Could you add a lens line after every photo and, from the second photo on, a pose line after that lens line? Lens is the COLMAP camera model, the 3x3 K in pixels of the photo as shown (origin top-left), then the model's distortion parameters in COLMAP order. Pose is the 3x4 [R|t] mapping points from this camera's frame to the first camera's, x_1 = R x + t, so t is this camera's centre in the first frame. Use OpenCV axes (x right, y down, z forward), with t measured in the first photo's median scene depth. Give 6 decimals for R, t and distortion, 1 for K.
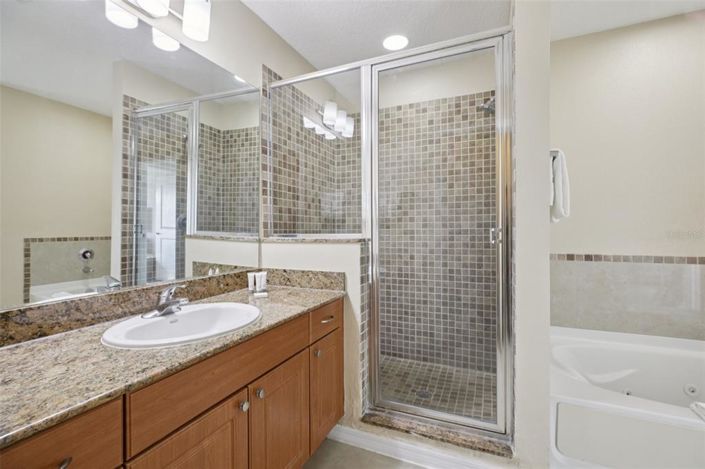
lens RADIAL K [[320.1, 0, 352.5], [0, 320.1, 234.5], [0, 0, 1]] dist [-0.000190, 0.000269]
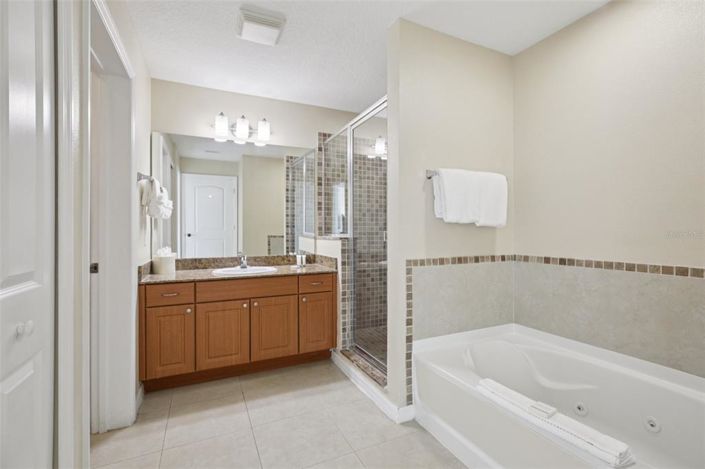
lens RADIAL K [[328.9, 0, 348.2], [0, 328.9, 231.6], [0, 0, 1]] dist [-0.001381, 0.000712]
pose [[0.741700, 0.003026, -0.670725, 0.942880], [-0.010312, 0.999923, -0.006892, -0.003191], [0.670653, 0.012028, 0.741674, -0.158952]]
